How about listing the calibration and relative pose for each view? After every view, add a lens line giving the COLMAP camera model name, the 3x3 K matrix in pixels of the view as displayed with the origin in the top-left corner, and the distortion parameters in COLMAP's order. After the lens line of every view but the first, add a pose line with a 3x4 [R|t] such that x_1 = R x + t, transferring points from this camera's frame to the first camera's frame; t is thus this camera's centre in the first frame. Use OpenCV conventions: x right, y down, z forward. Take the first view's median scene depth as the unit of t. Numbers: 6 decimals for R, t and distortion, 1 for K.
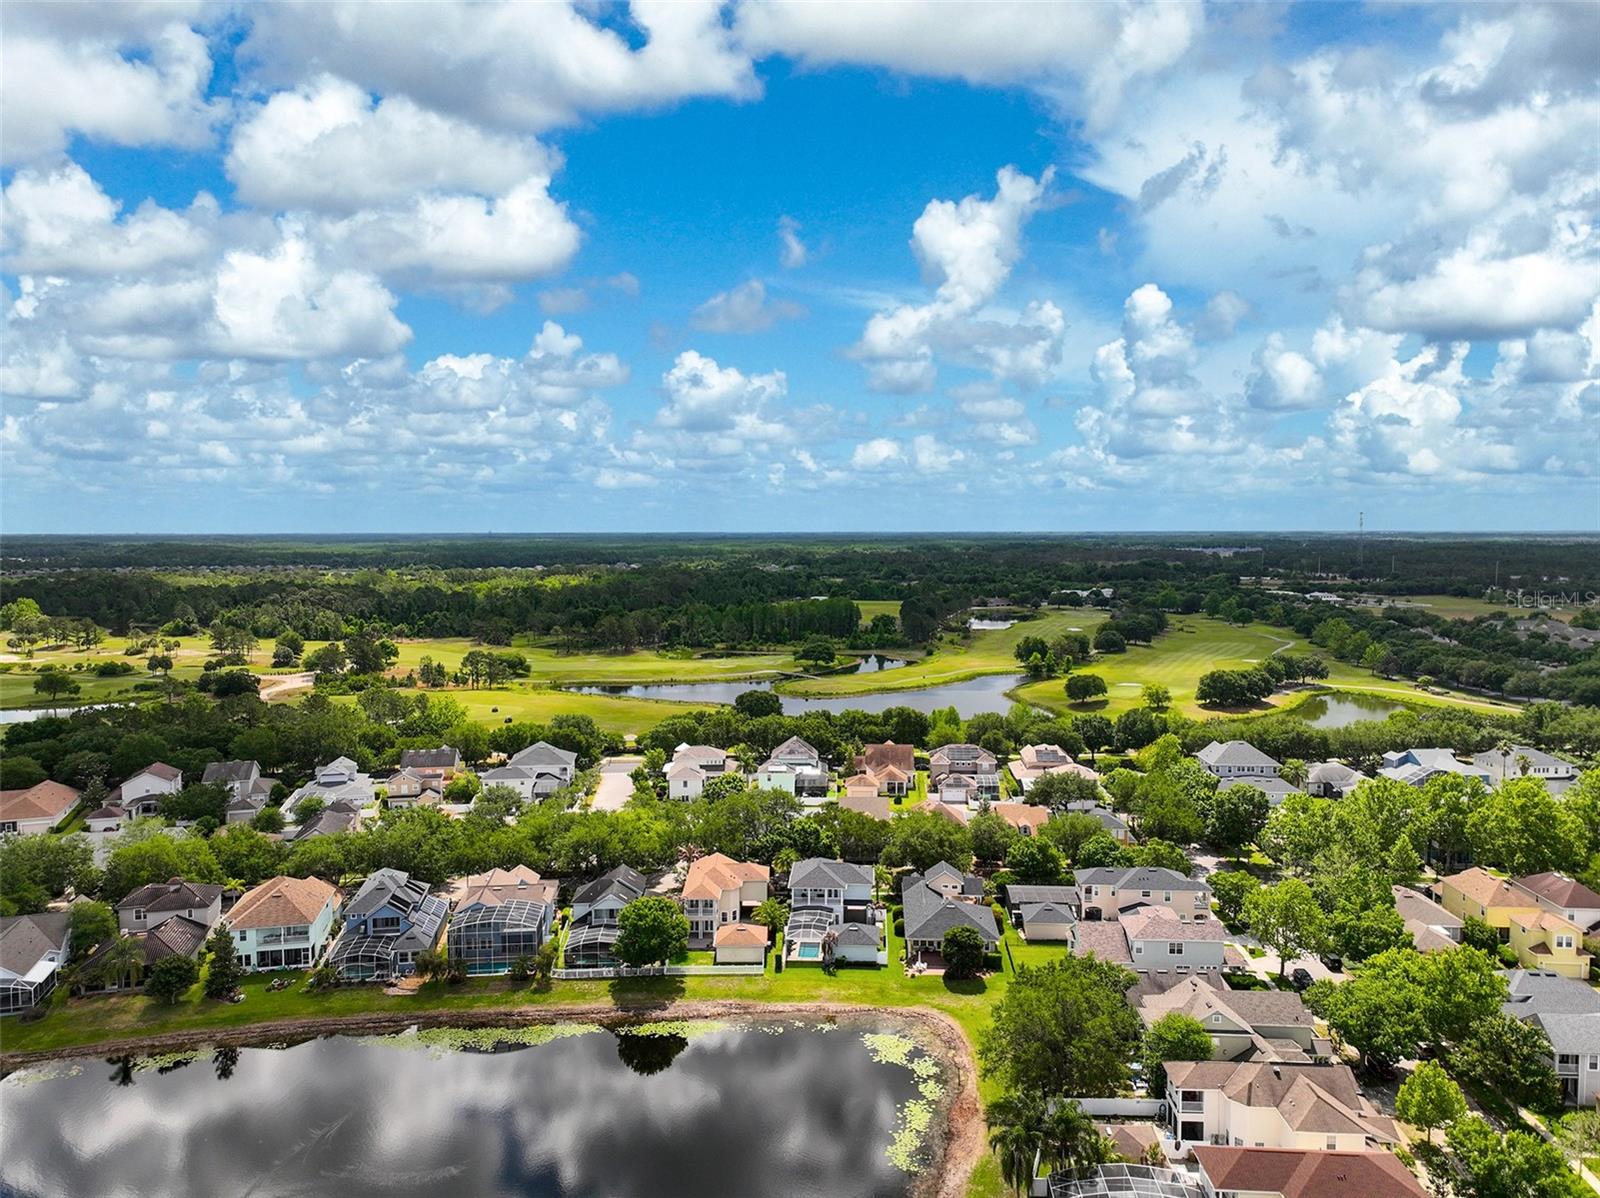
lens RADIAL K [[1129.7, 0, 801.7], [0, 1129.7, 596.5], [0, 0, 1]] dist [0.004868, 0.018000]
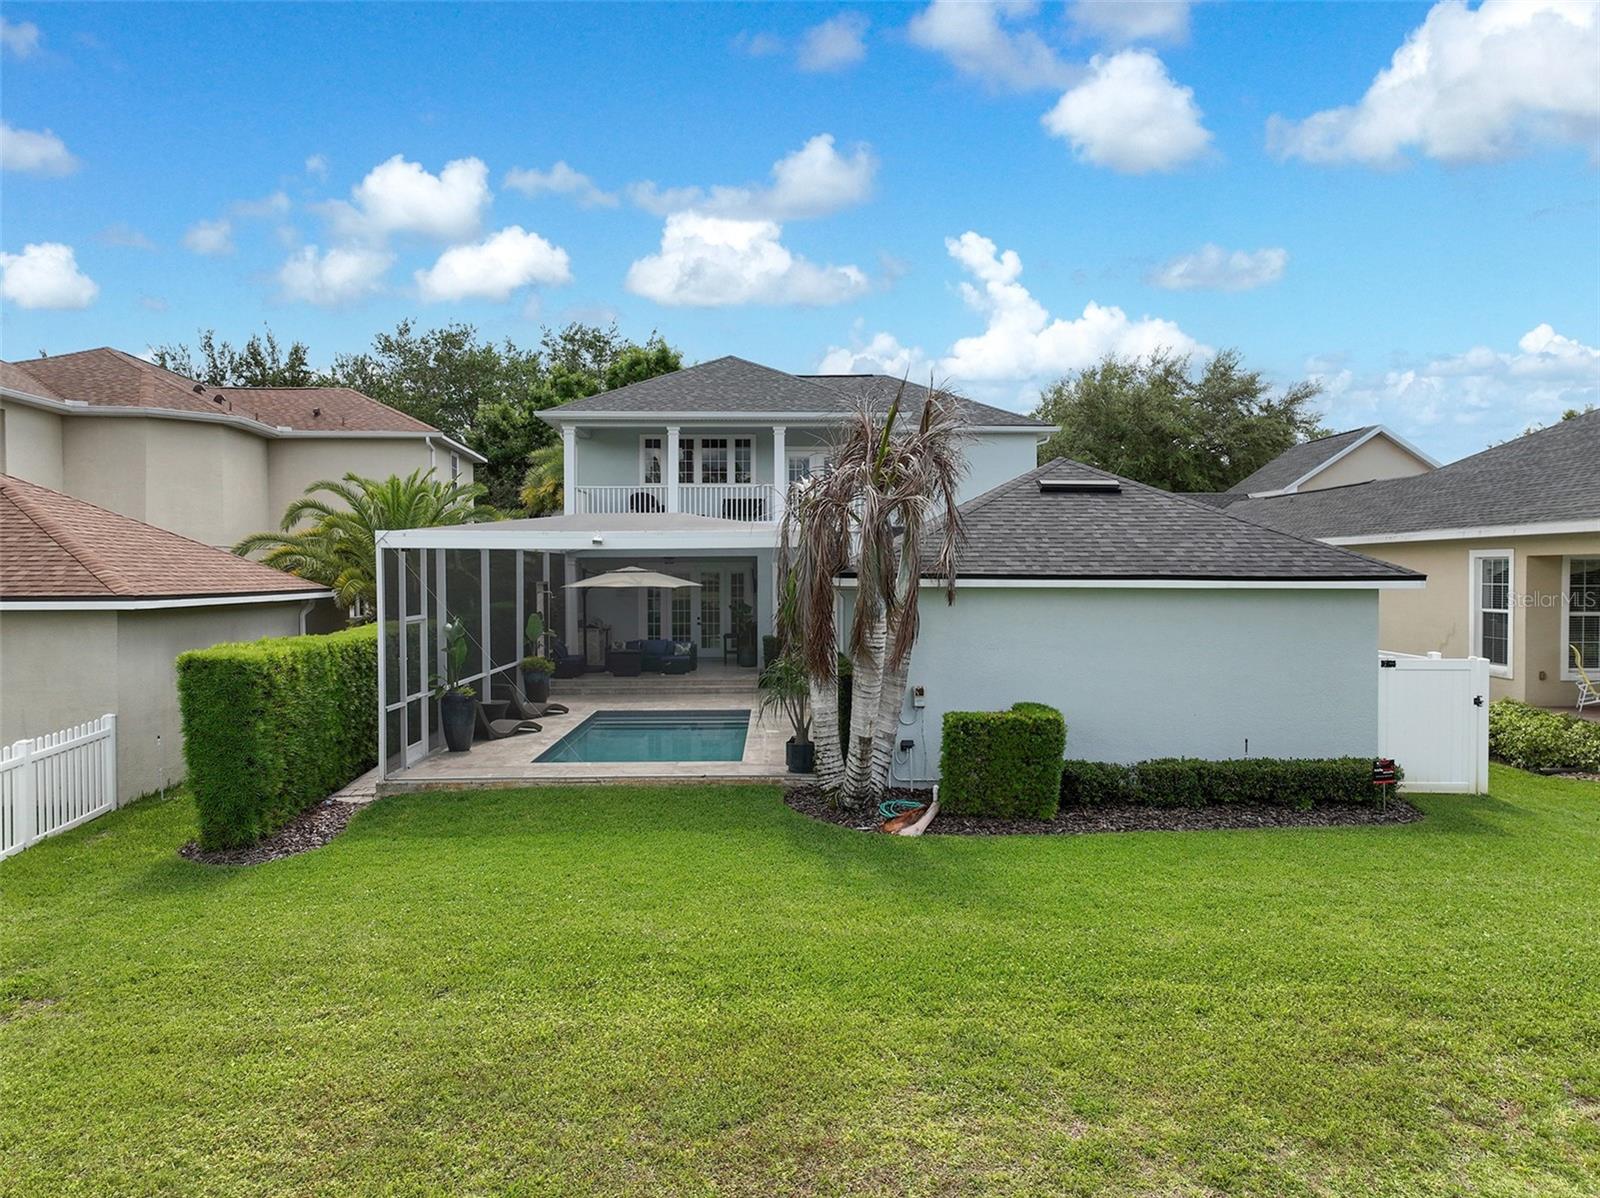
lens RADIAL K [[1129.7, 0, 804.2], [0, 1129.7, 596.7], [0, 0, 1]] dist [0.004868, 0.018000]
pose [[0.996131, -0.005617, 0.087705, 0.012239], [0.008916, 0.999265, -0.037269, 0.325262], [-0.087432, 0.037907, 0.995449, 0.949597]]
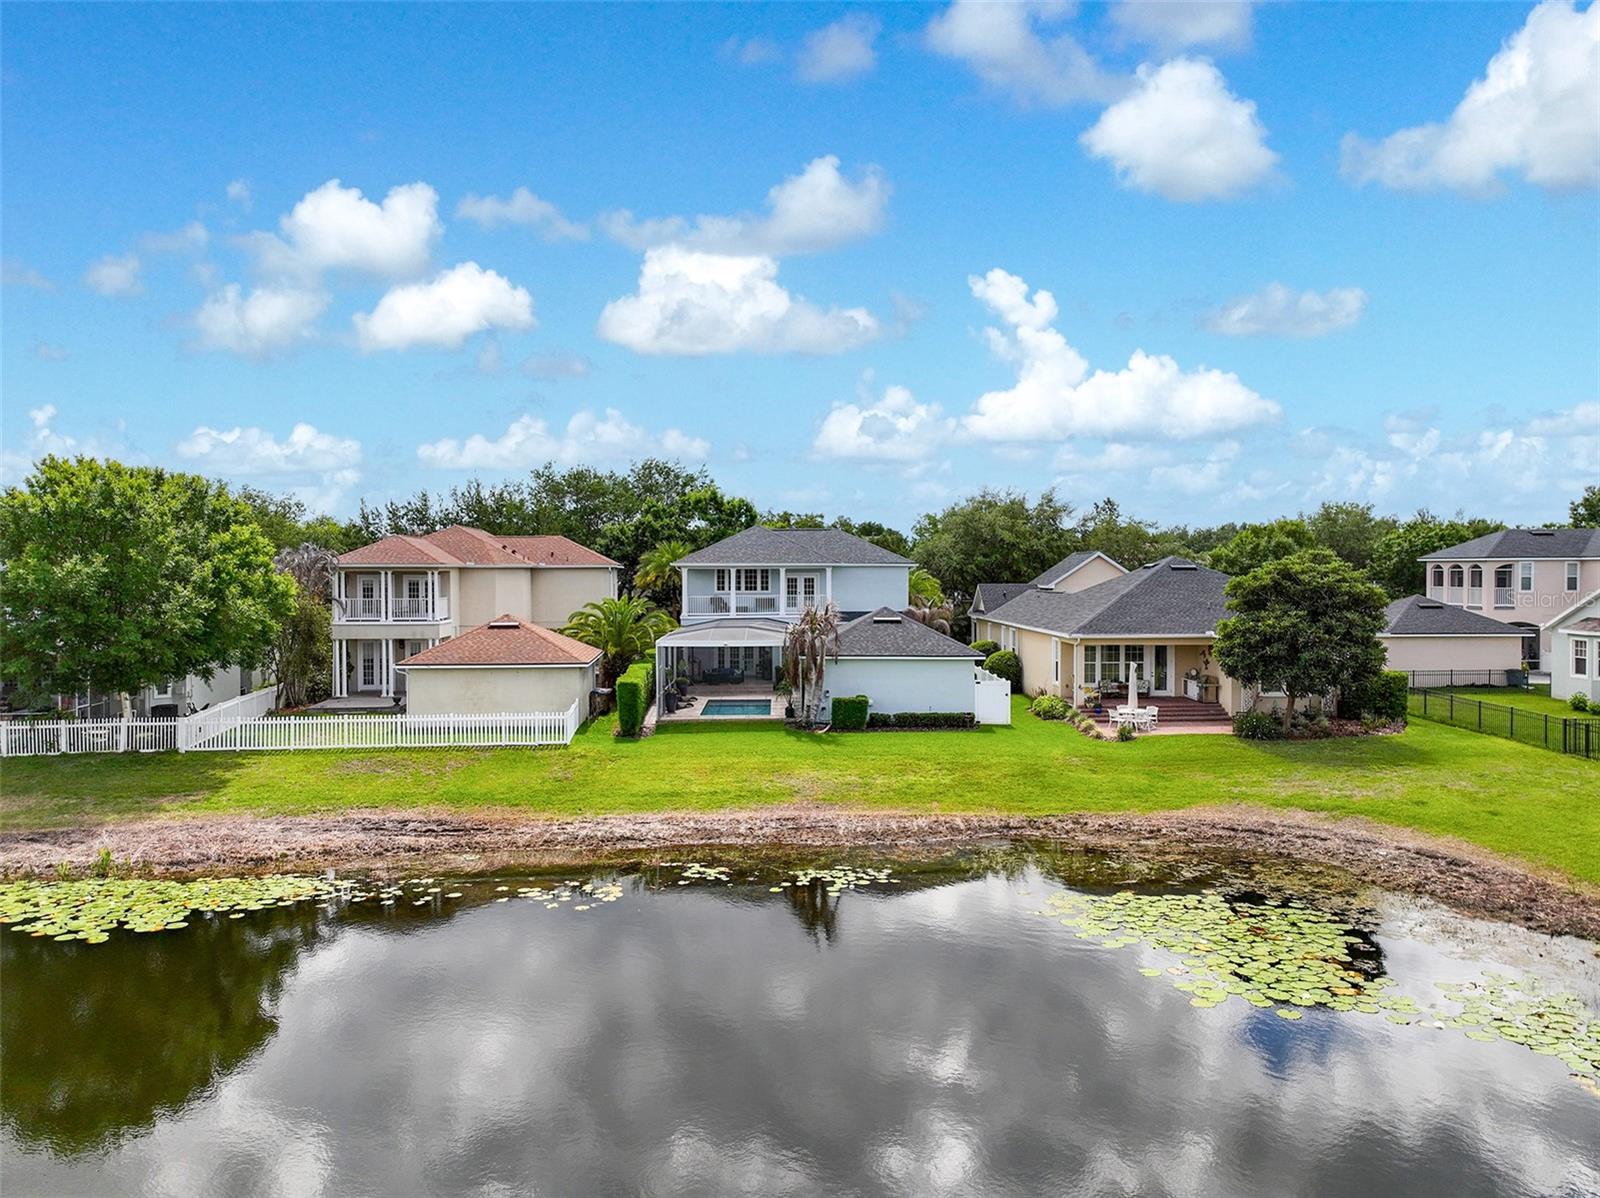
lens RADIAL K [[1129.7, 0, 799.3], [0, 1129.7, 591.5], [0, 0, 1]] dist [0.004868, 0.018000]
pose [[0.996516, -0.002962, 0.083348, -0.002122], [0.006712, 0.998975, -0.044755, 0.316638], [-0.083130, 0.045158, 0.995515, 0.744838]]
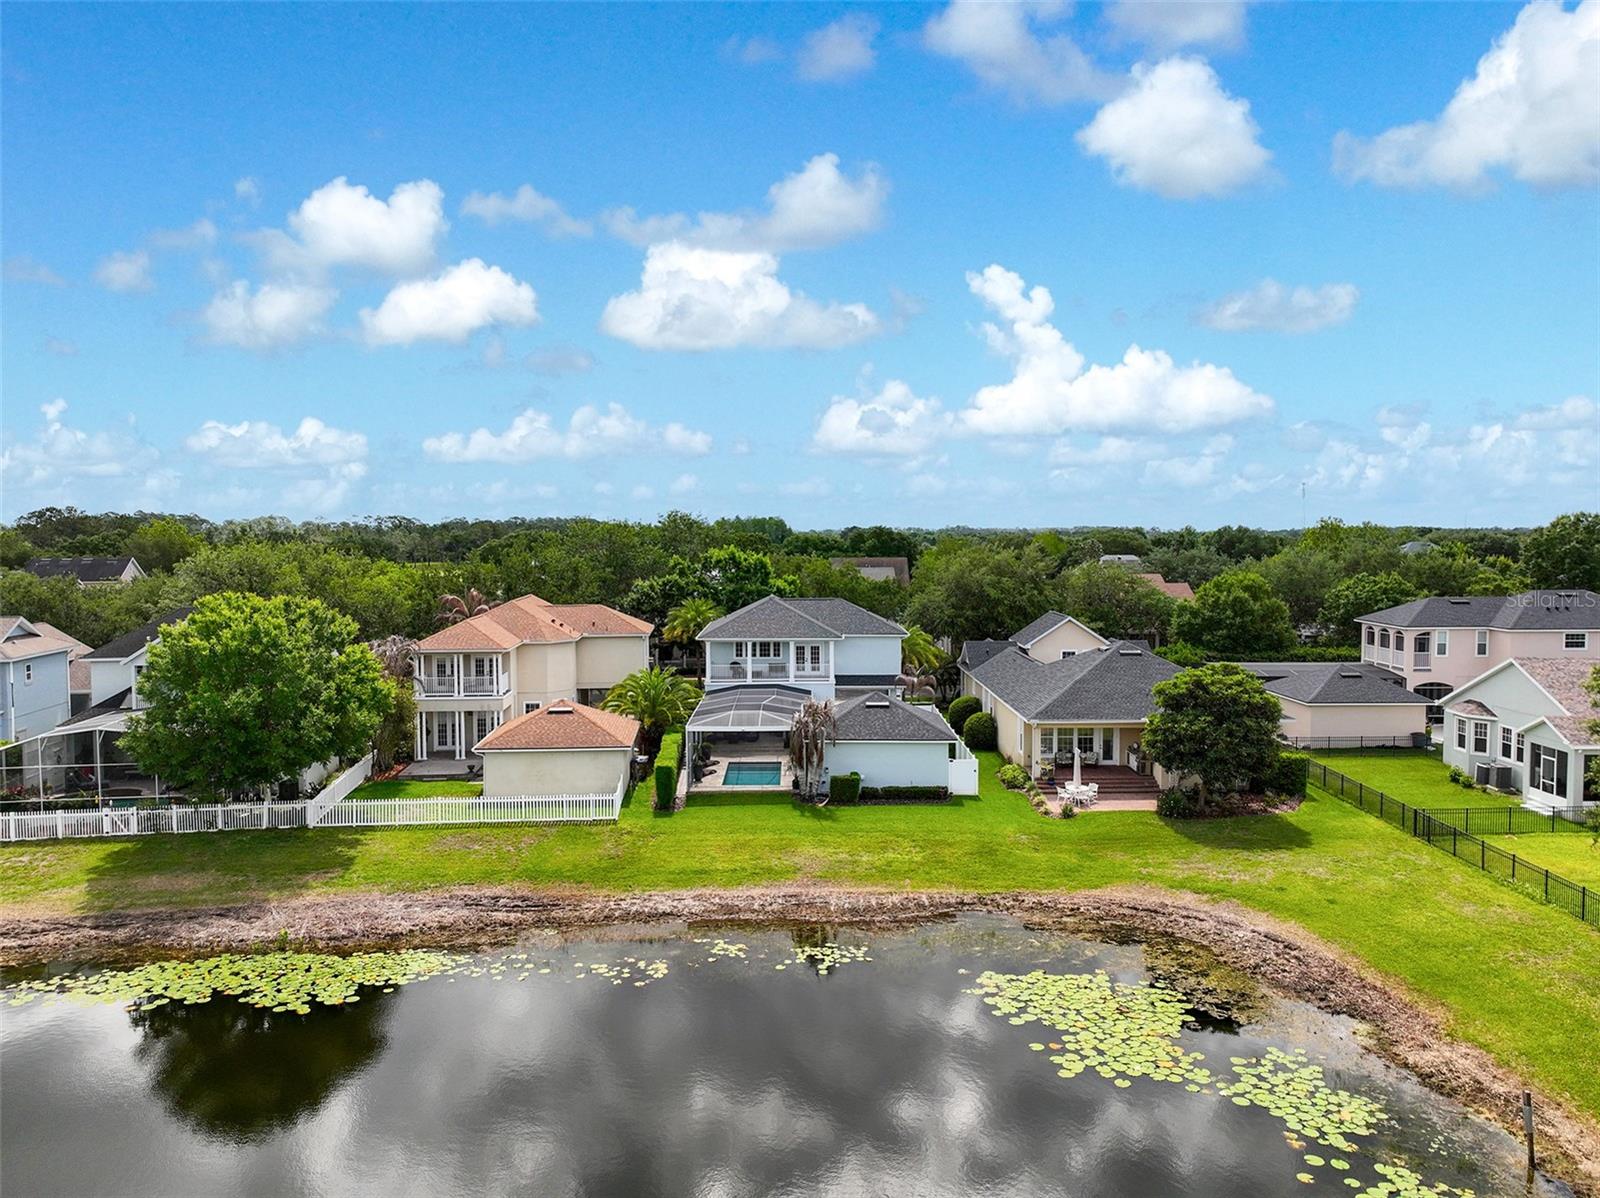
lens RADIAL K [[1129.7, 0, 800.1], [0, 1129.7, 601.1], [0, 0, 1]] dist [0.004868, 0.018000]
pose [[0.997647, -0.005704, 0.068321, -0.002968], [0.005897, 0.999979, -0.002625, 0.276842], [-0.068304, 0.003021, 0.997660, 0.681206]]
